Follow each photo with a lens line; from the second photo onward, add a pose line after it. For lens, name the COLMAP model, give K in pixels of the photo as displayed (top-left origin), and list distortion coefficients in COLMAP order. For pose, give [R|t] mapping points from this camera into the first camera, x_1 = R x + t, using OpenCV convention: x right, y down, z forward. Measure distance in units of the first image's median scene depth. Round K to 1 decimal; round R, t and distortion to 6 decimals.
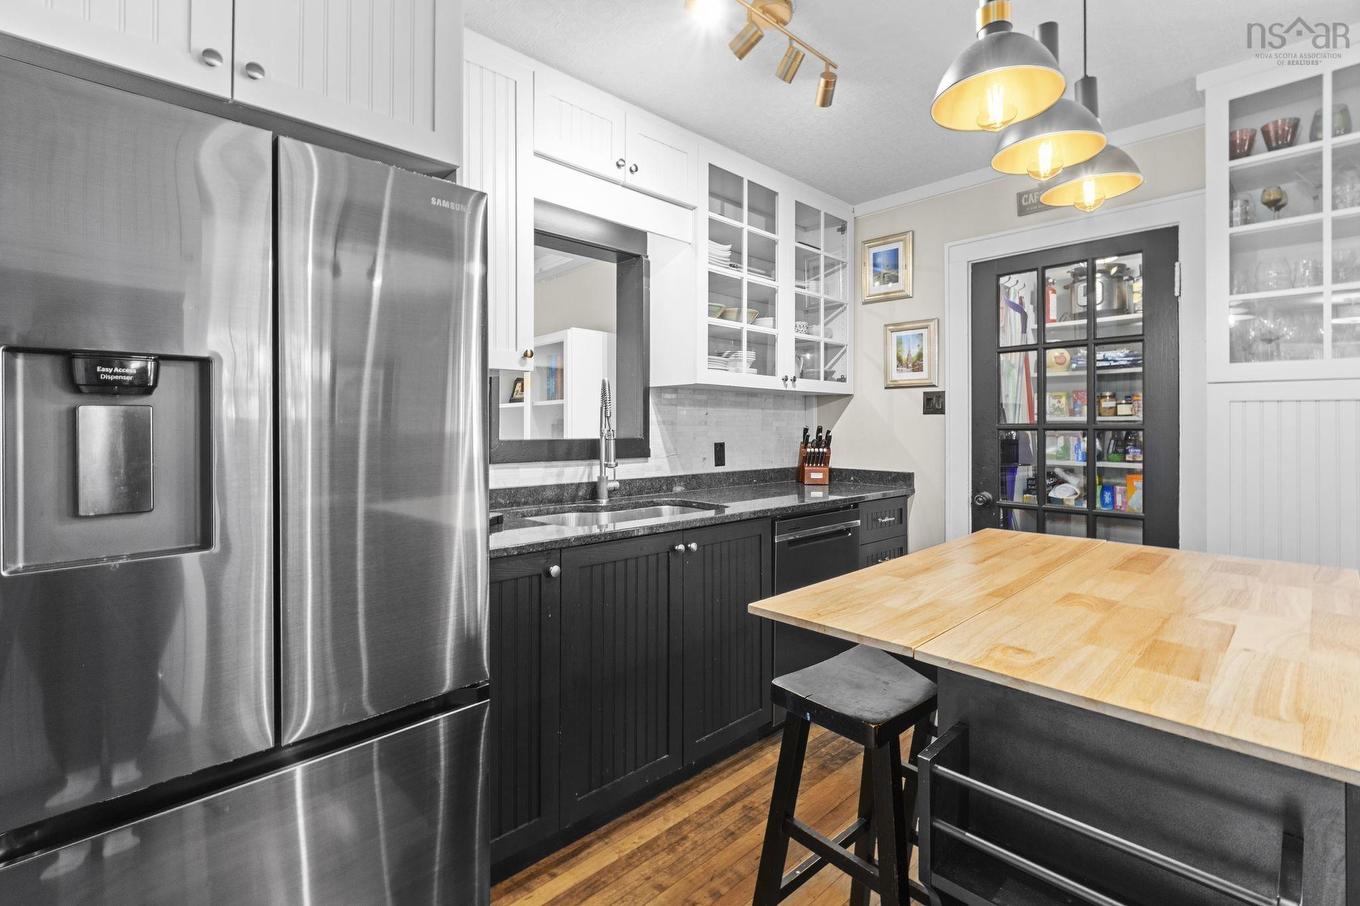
lens RADIAL K [[619.4, 0, 688.2], [0, 619.4, 421.5], [0, 0, 1]] dist [0.002963, -0.000597]
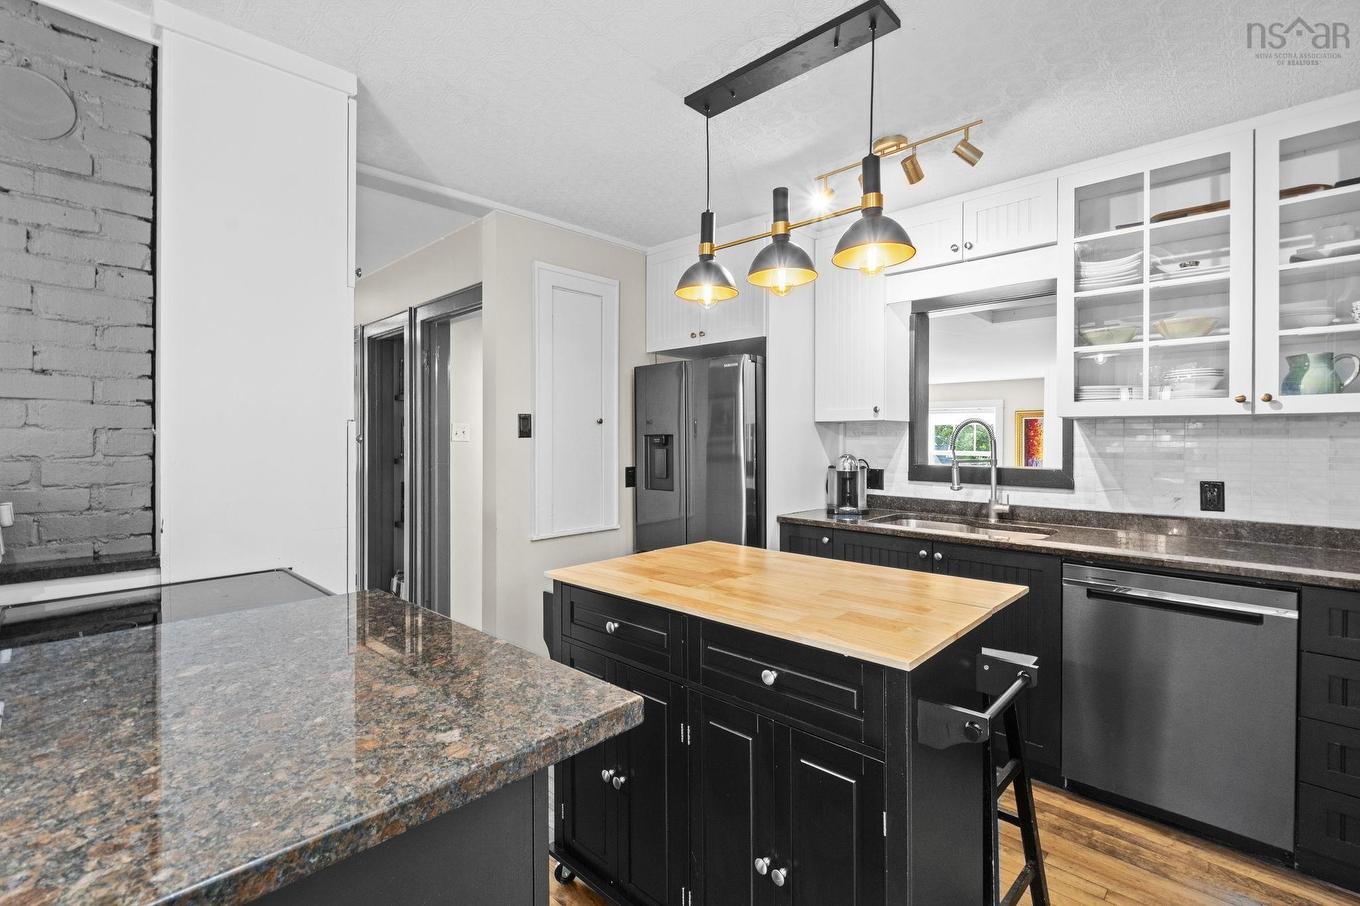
lens RADIAL K [[619.4, 0, 688.2], [0, 619.4, 421.5], [0, 0, 1]] dist [0.002963, -0.000597]
pose [[0.049526, -0.028681, -0.998361, 0.886583], [0.003501, 0.999586, -0.028542, -0.024267], [0.998767, -0.002082, 0.049606, 0.318038]]
